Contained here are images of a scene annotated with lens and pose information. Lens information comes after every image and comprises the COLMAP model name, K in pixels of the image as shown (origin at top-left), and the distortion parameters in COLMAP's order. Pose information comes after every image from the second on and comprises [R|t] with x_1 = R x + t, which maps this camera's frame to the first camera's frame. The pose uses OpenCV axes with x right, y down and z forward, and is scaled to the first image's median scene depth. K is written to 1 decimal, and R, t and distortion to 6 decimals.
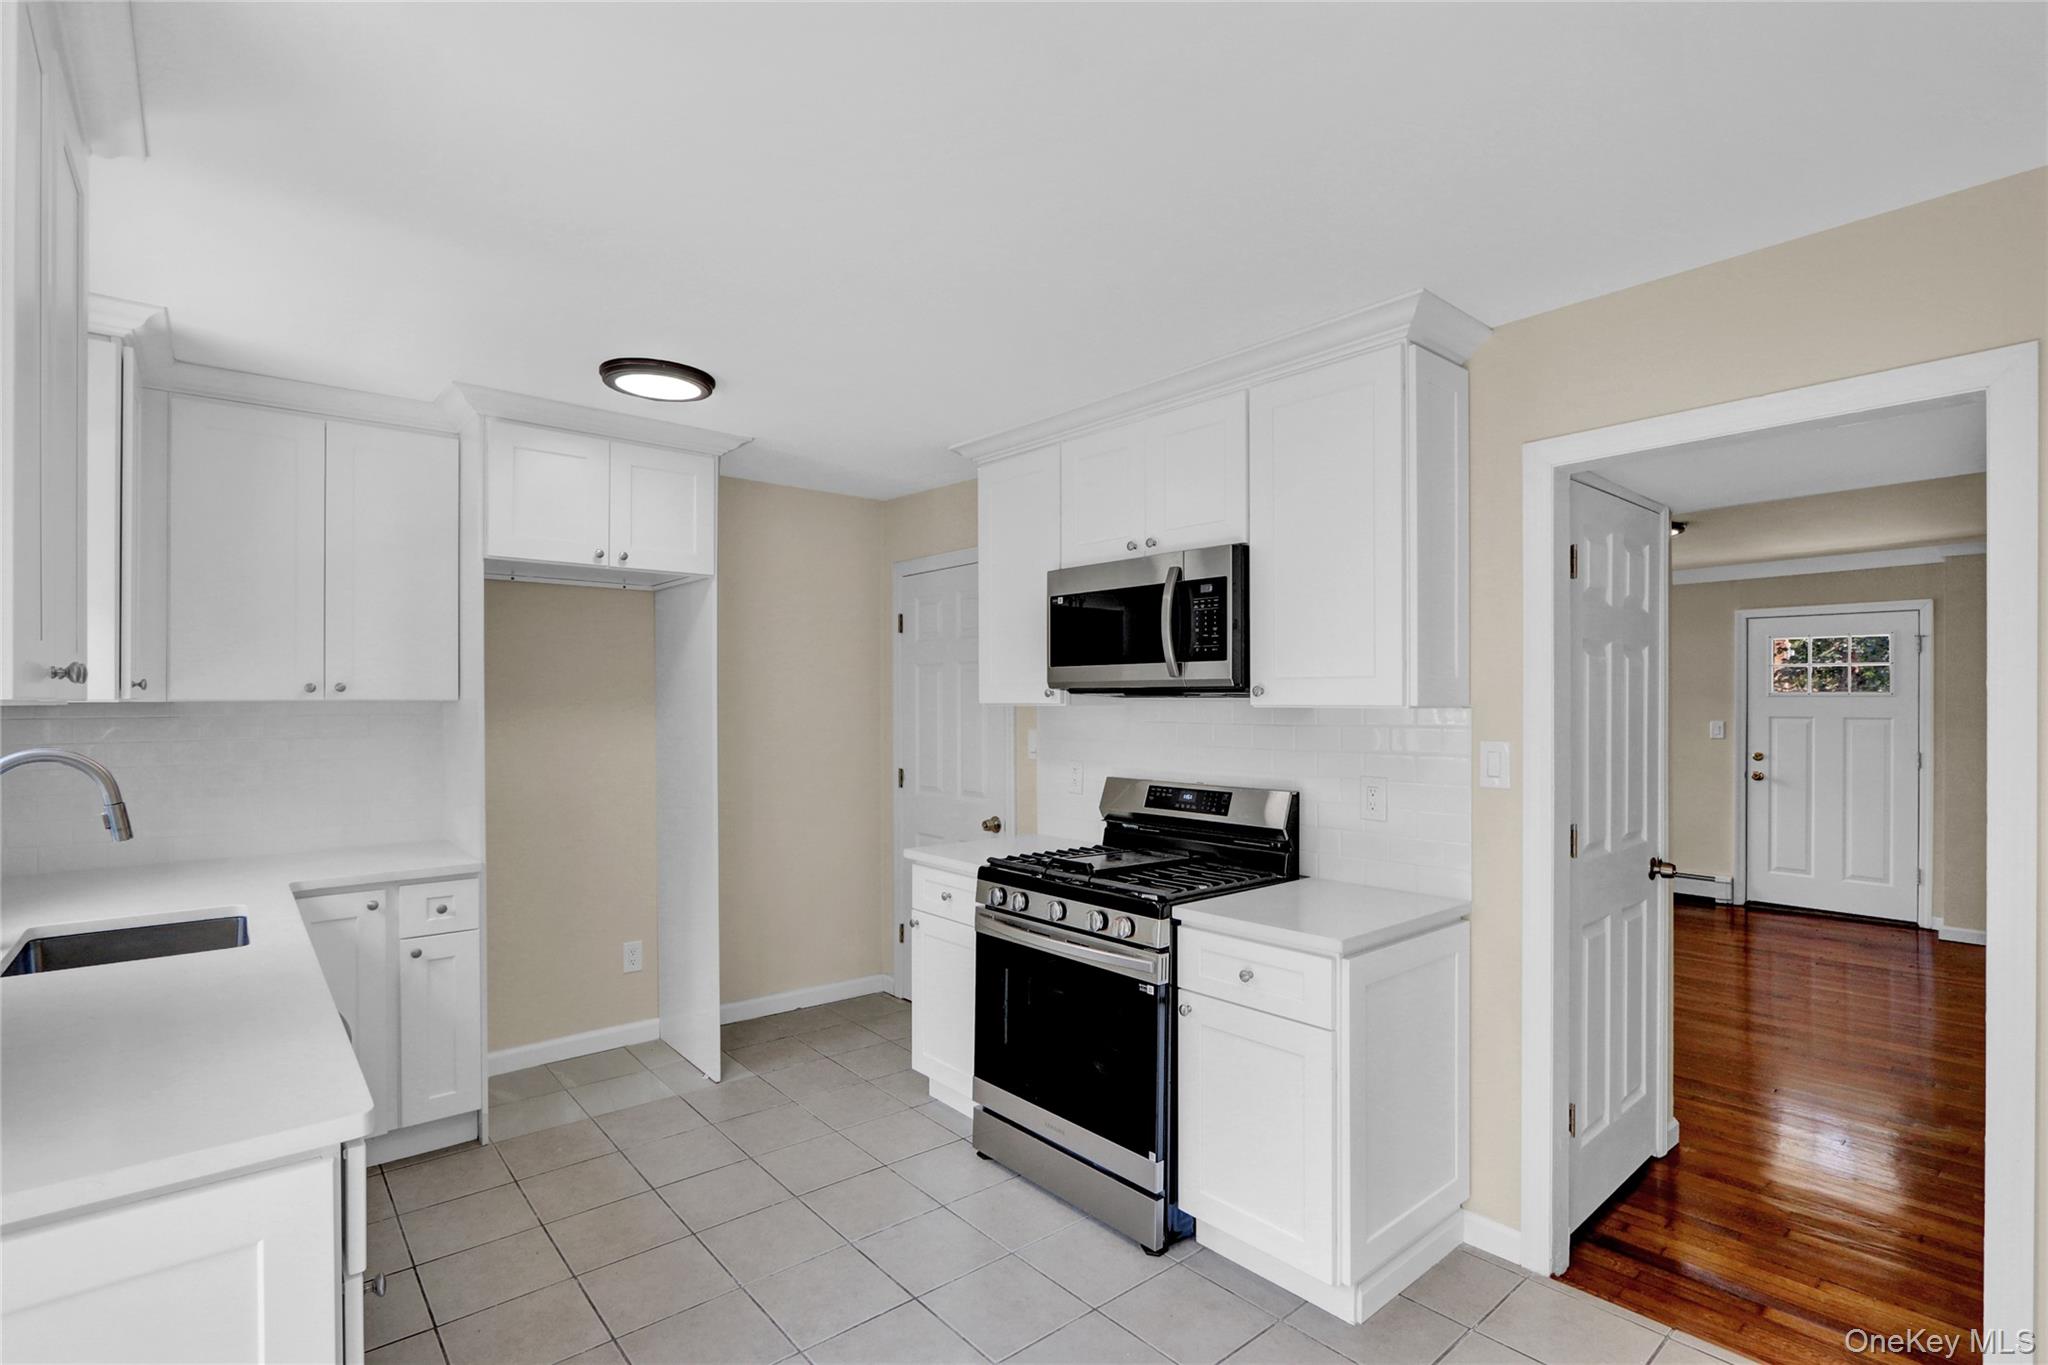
lens RADIAL K [[958.4, 0, 1007.7], [0, 958.4, 694.5], [0, 0, 1]] dist [0.002420, 0.000569]
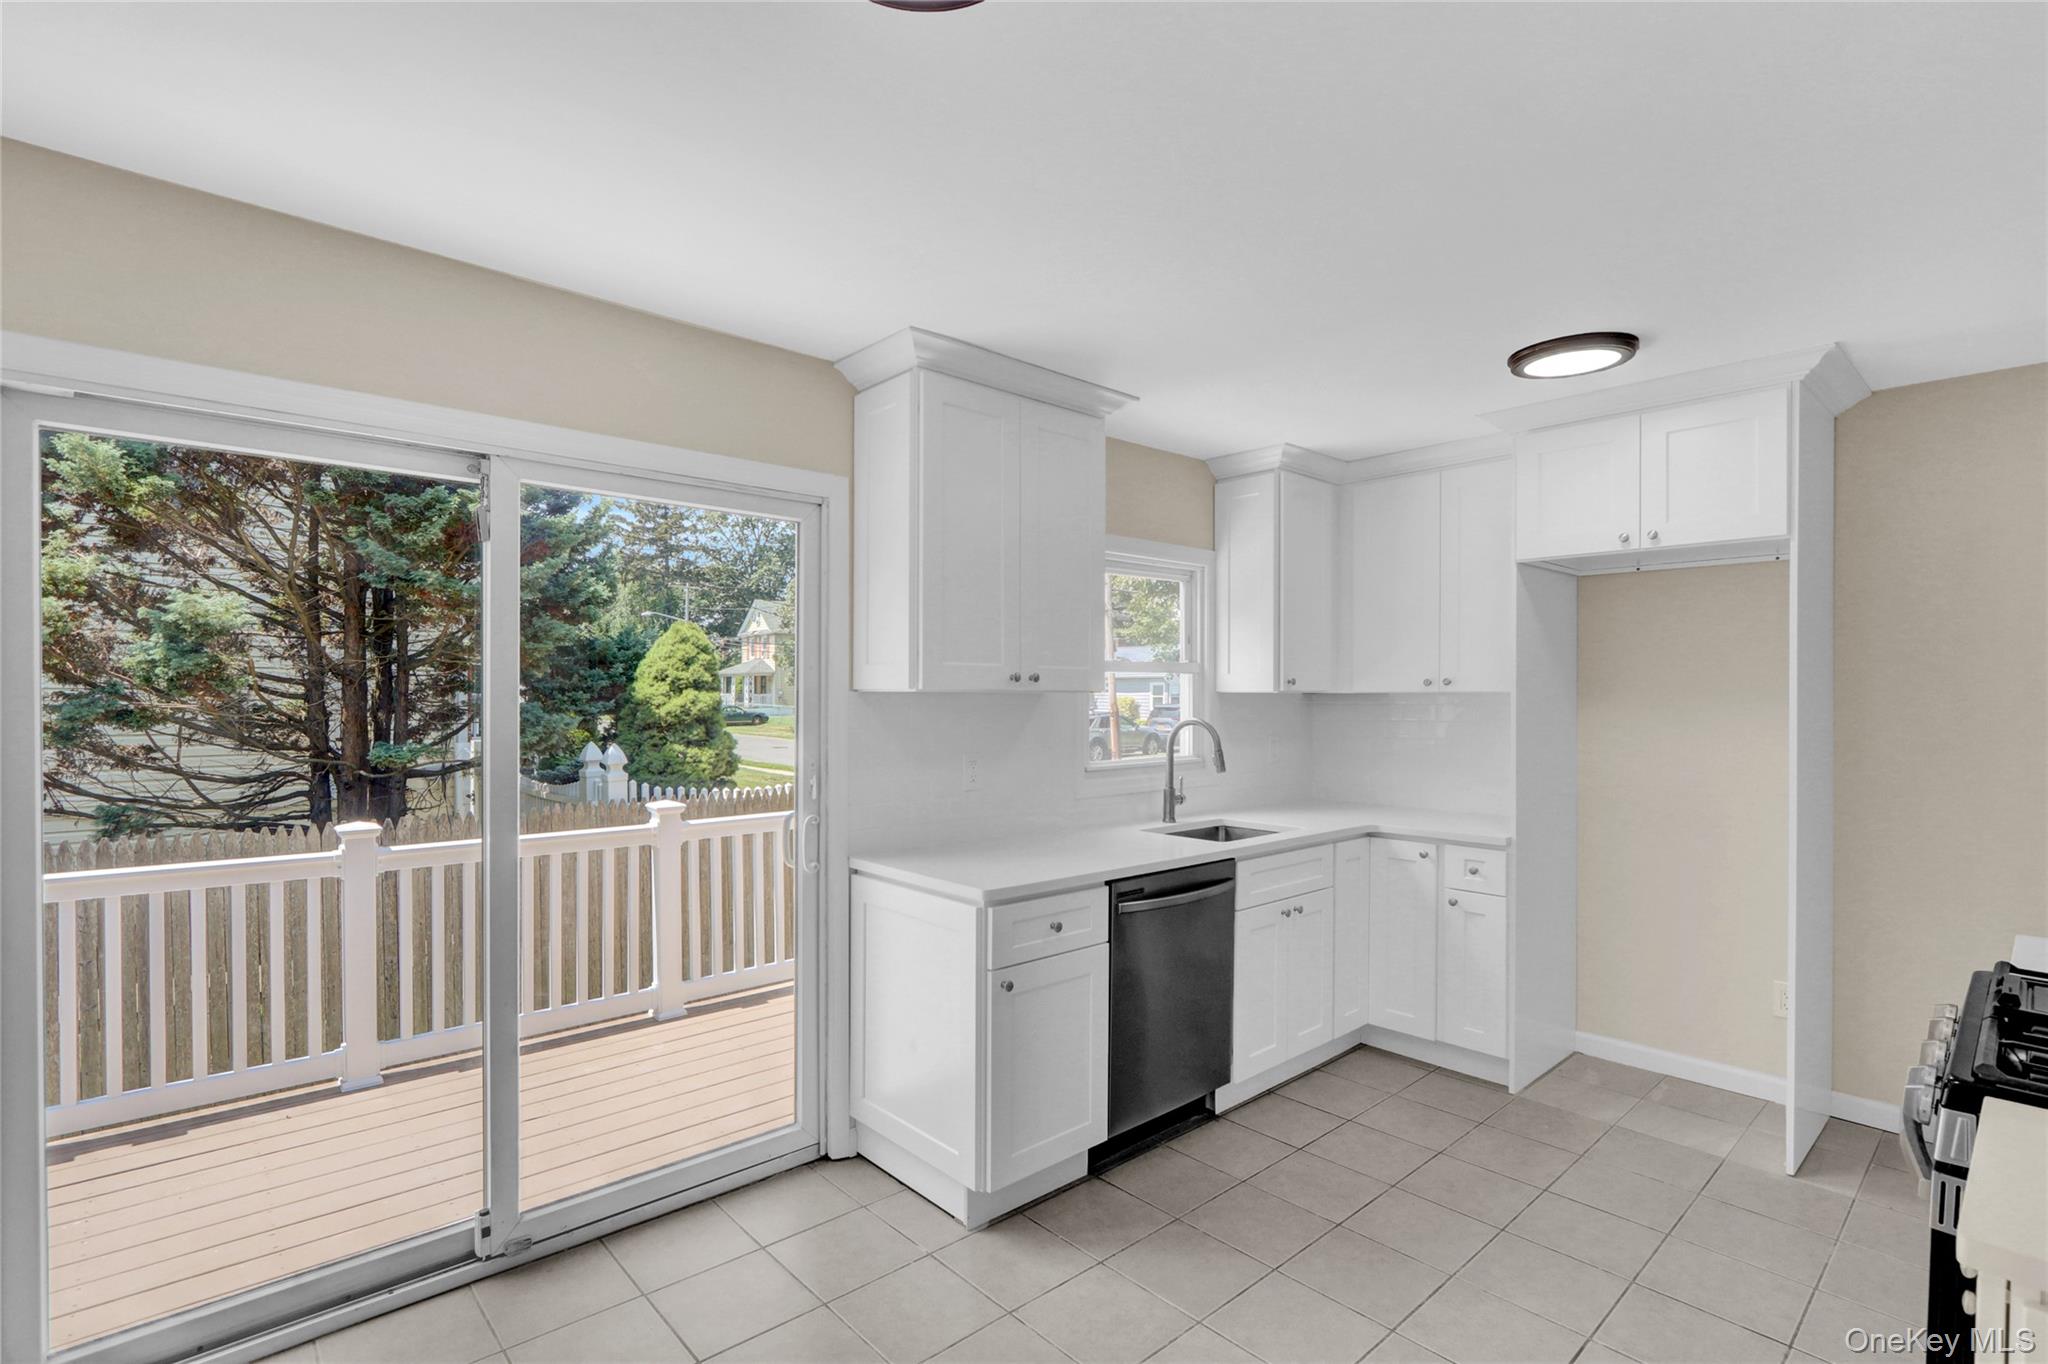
lens RADIAL K [[958.4, 0, 1028.6], [0, 958.4, 696.4], [0, 0, 1]] dist [0.002420, 0.000569]
pose [[0.053252, 0.003340, -0.998576, 0.542327], [0.000992, 0.999994, 0.003398, 0.007110], [0.998581, -0.001171, 0.053248, 0.396203]]
